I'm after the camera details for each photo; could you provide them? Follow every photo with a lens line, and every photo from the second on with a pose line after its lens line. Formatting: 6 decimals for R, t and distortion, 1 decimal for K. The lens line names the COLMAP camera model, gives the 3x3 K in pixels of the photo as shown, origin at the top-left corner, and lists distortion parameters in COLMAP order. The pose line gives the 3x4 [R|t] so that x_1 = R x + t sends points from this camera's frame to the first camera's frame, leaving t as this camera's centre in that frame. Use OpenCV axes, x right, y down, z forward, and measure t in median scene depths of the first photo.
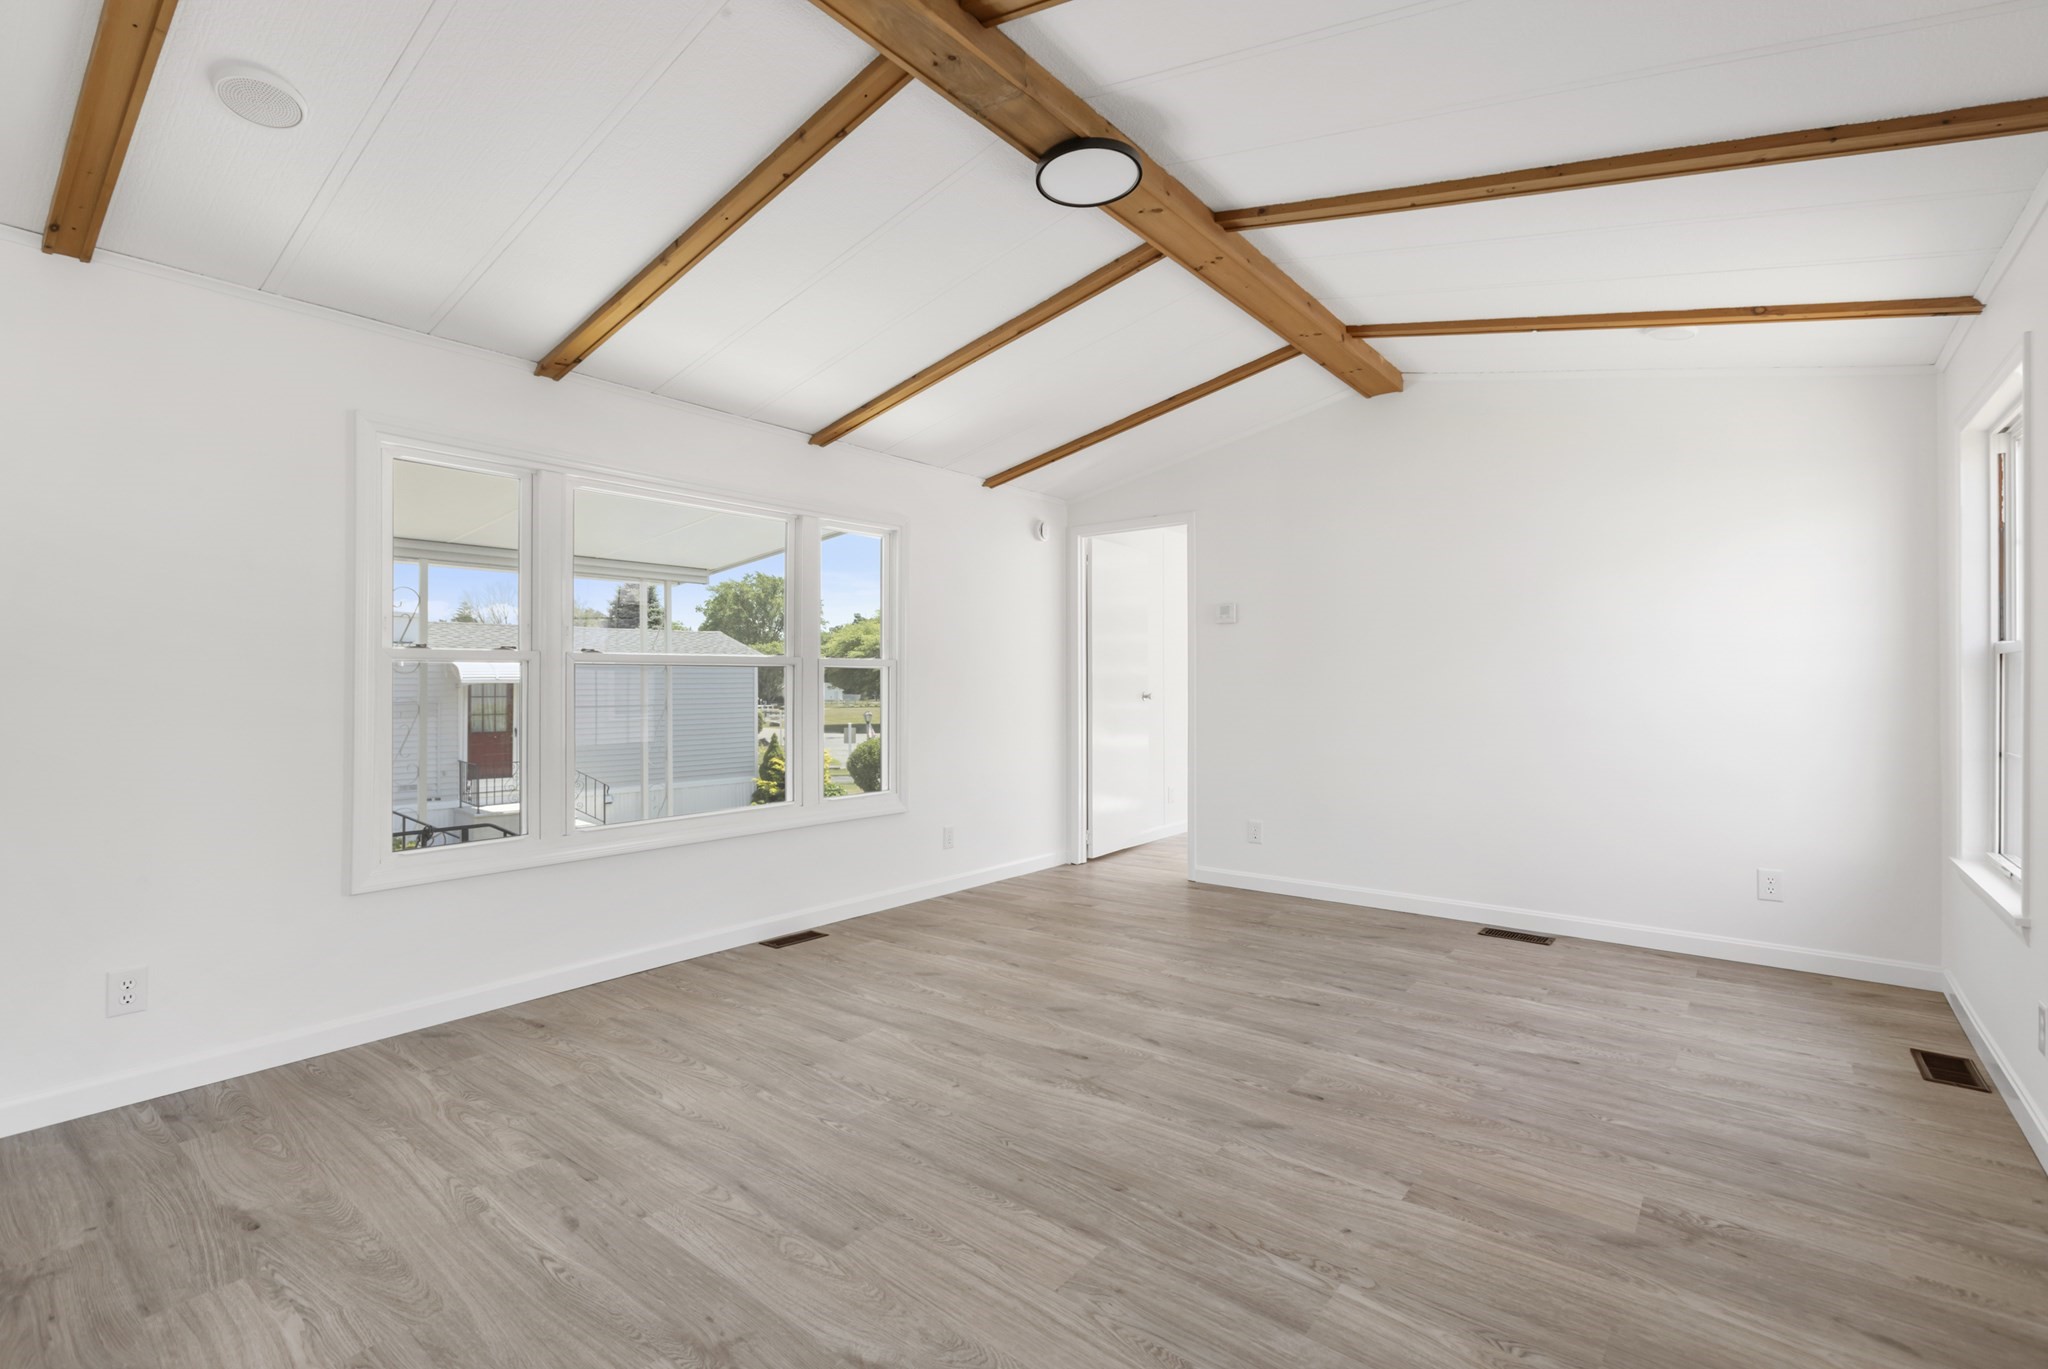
lens RADIAL K [[922.8, 0, 1029.3], [0, 922.8, 686.6], [0, 0, 1]] dist [0.000334, -0.000278]
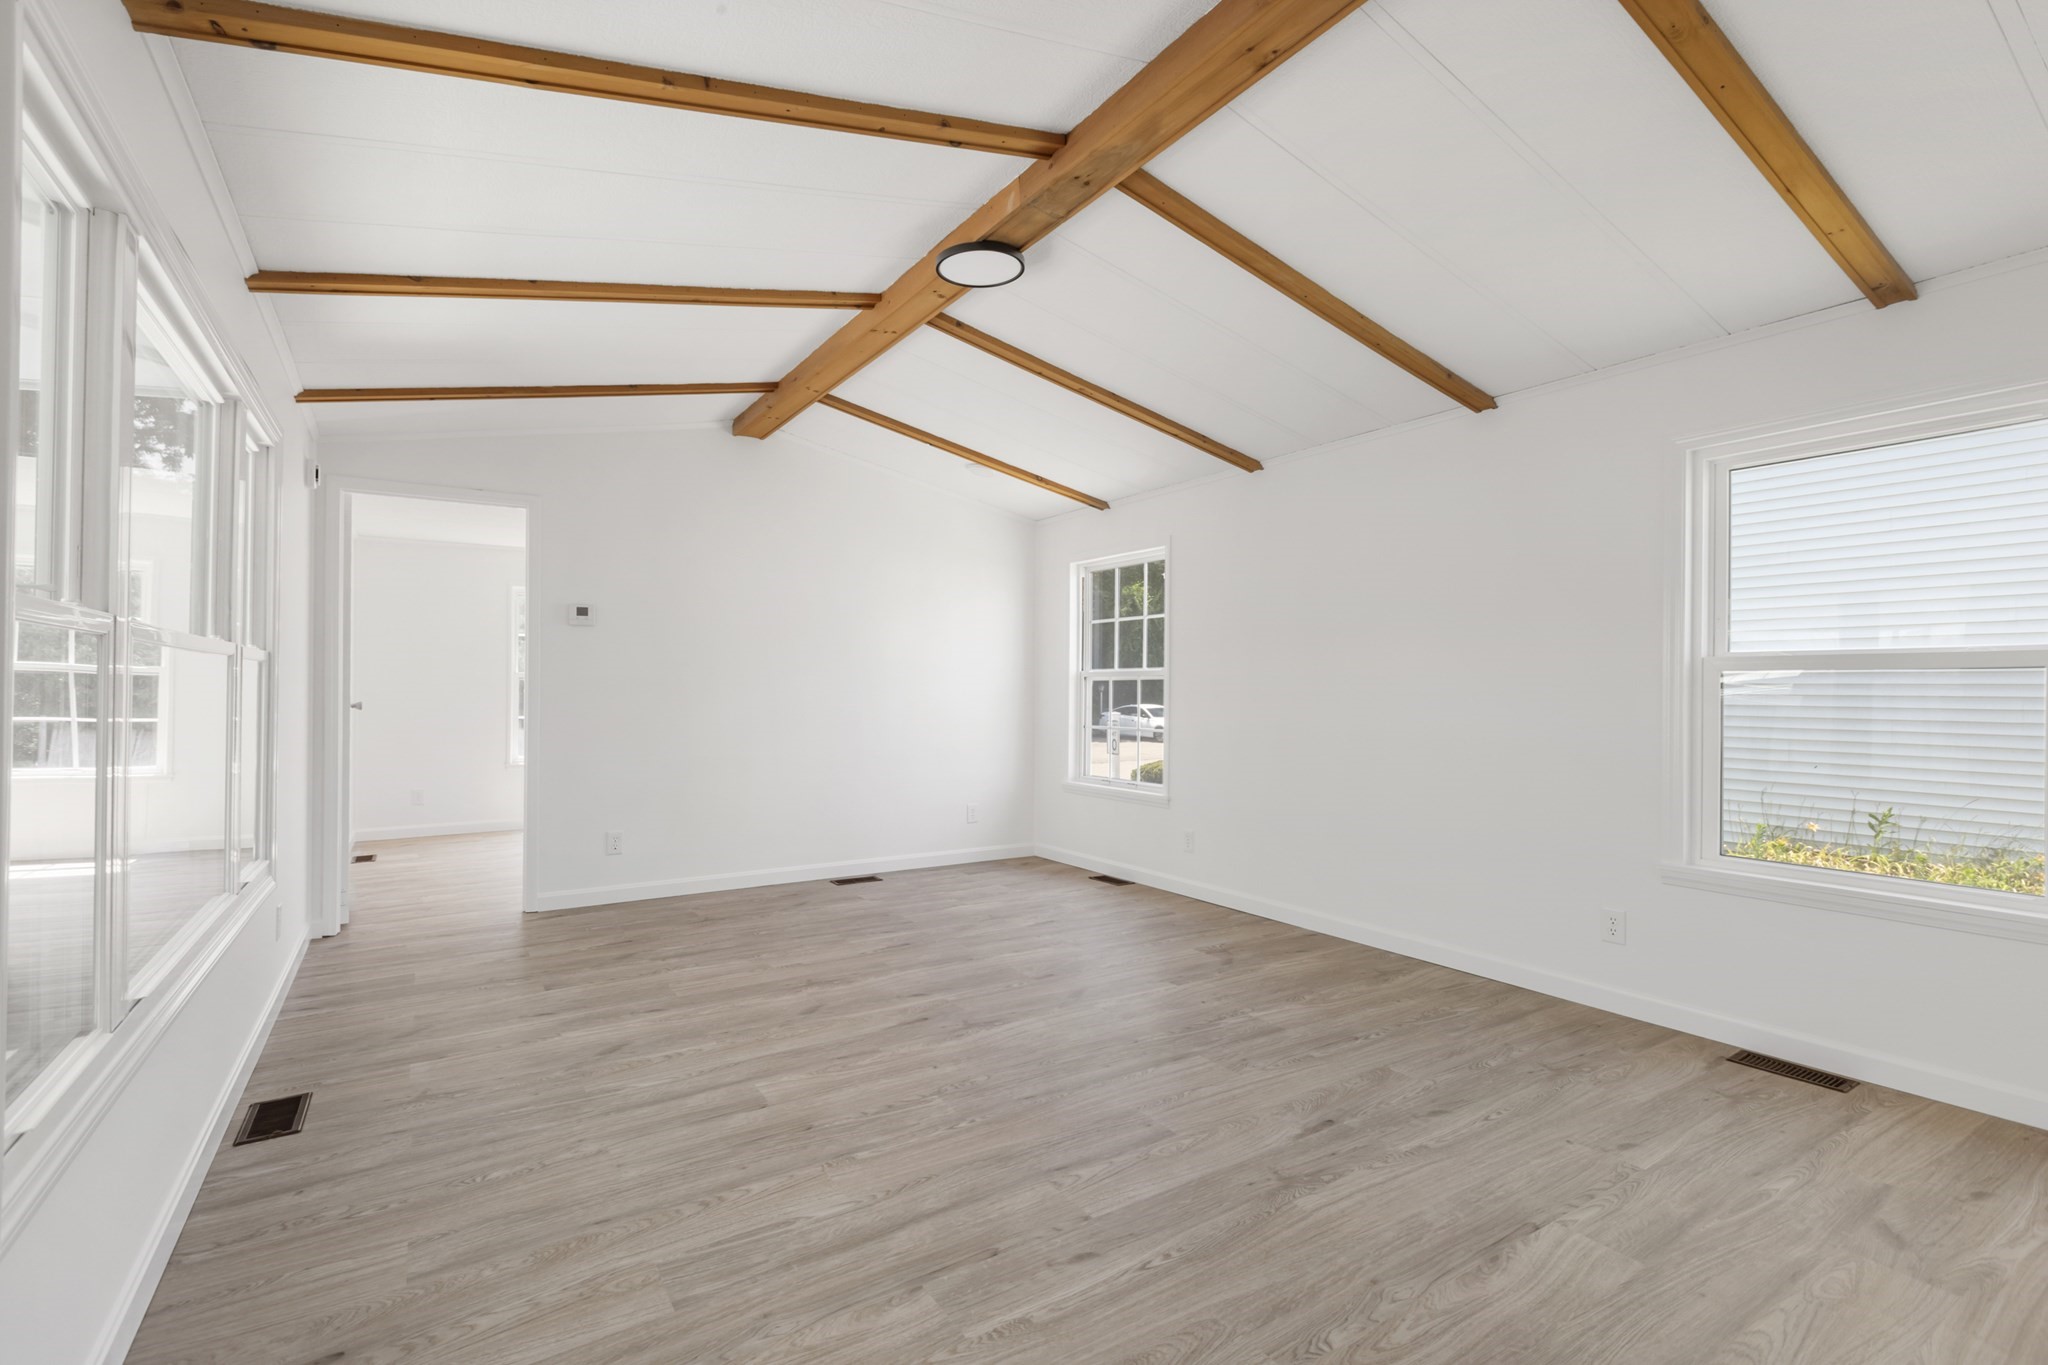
lens RADIAL K [[922.8, 0, 1023.9], [0, 922.8, 687.3], [0, 0, 1]] dist [0.000334, -0.000278]
pose [[0.318179, 0.005783, 0.948013, -0.972360], [-0.000189, 0.999982, -0.006037, 0.000795], [-0.948031, 0.001742, 0.318174, 0.517964]]
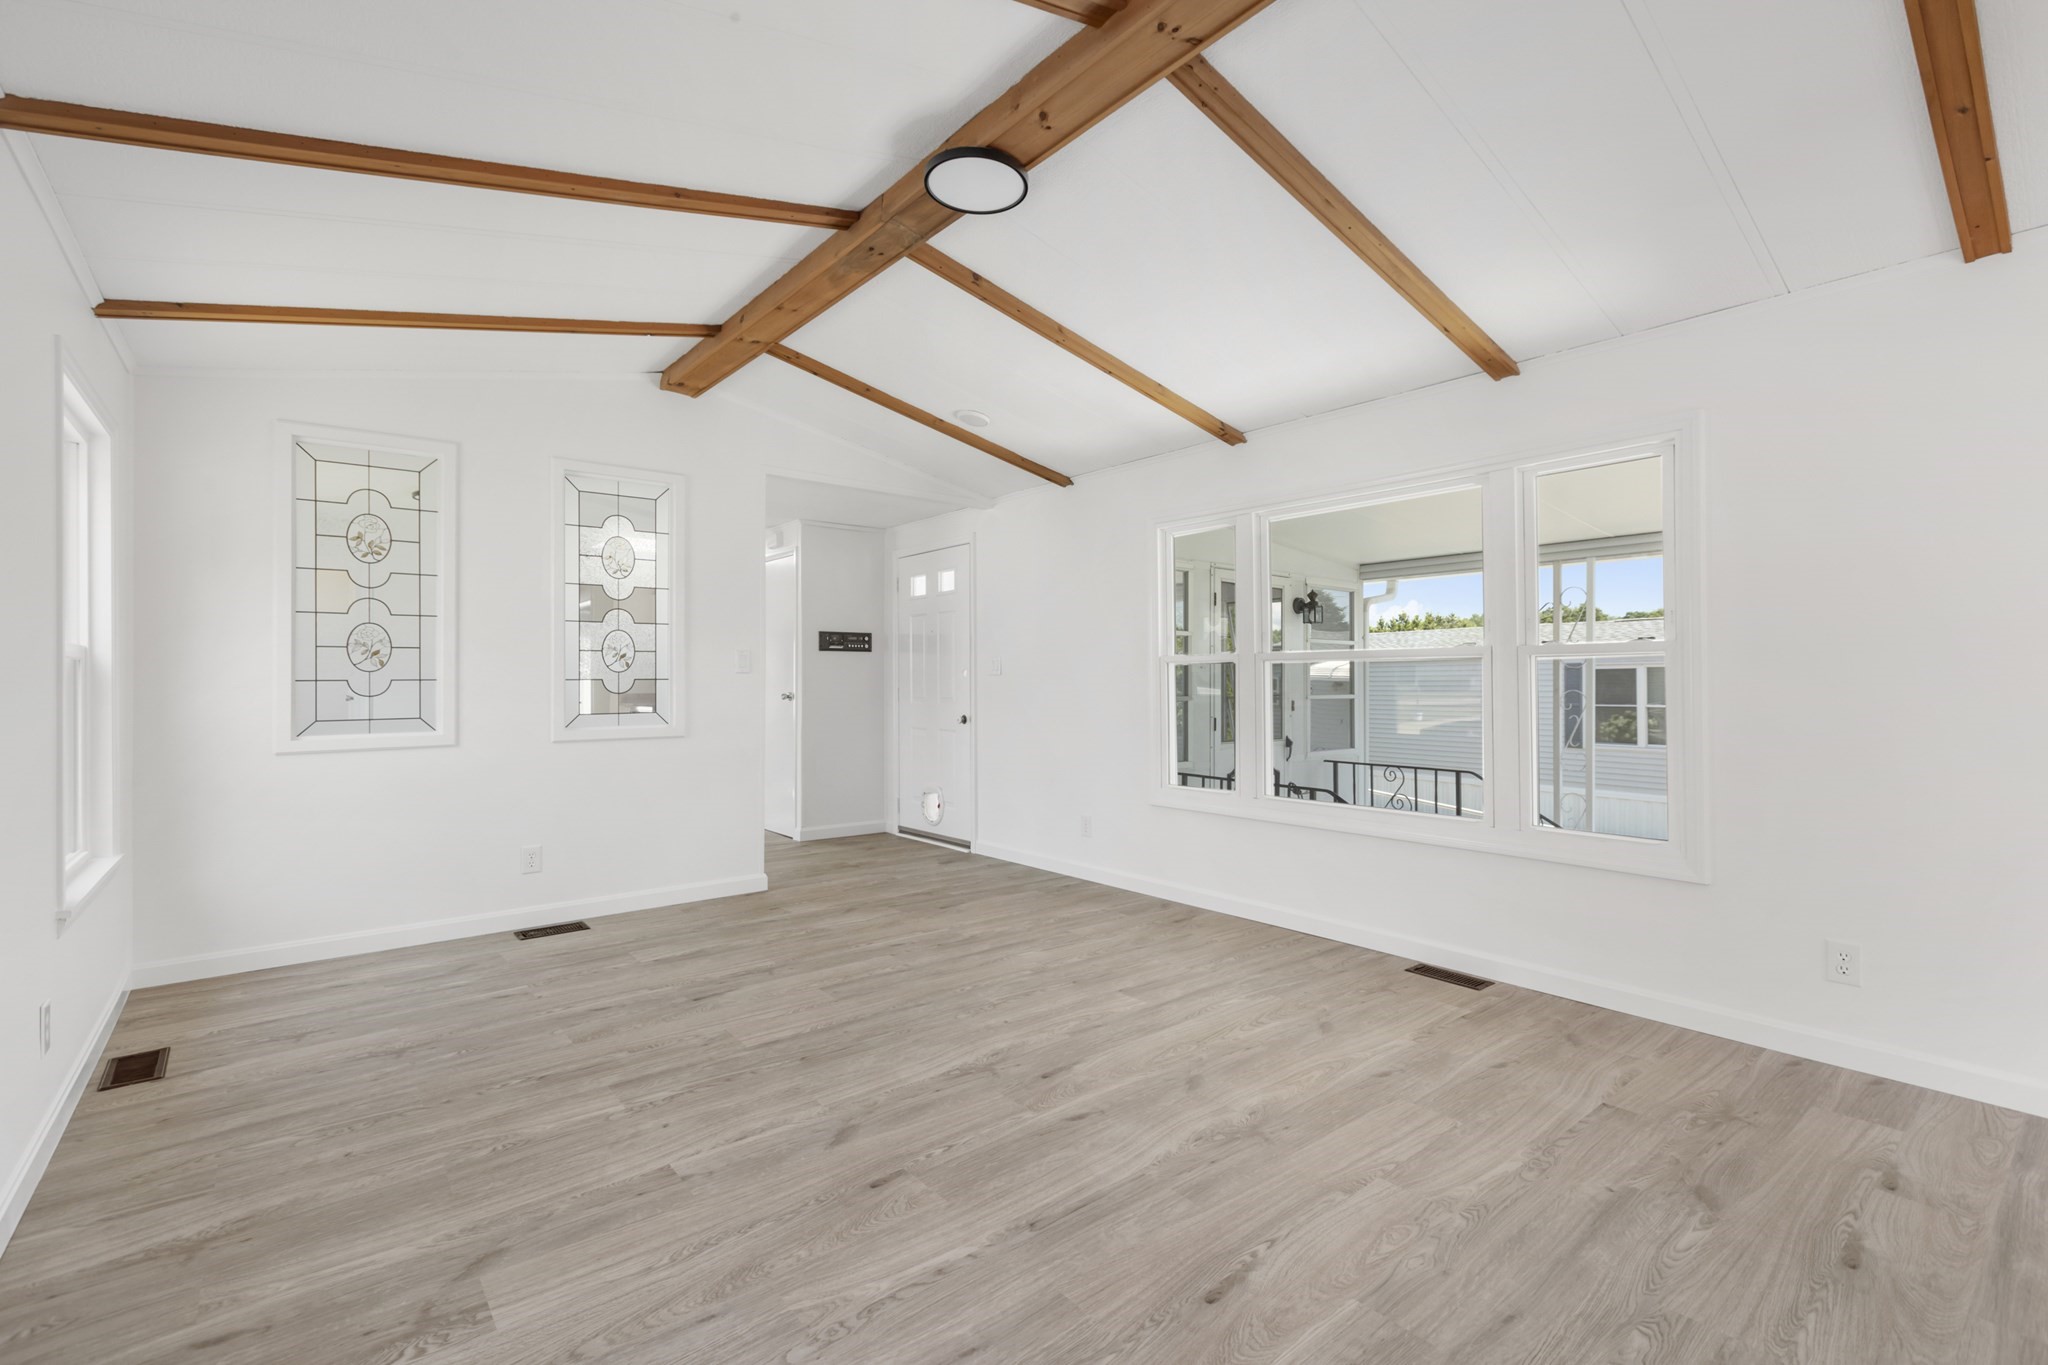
lens RADIAL K [[922.8, 0, 1018.4], [0, 922.8, 668.1], [0, 0, 1]] dist [0.000334, -0.000278]
pose [[-0.222880, -0.010418, -0.974790, 0.976259], [-0.000355, 0.999944, -0.010606, -0.003082], [0.974846, -0.002018, -0.222871, 1.173442]]
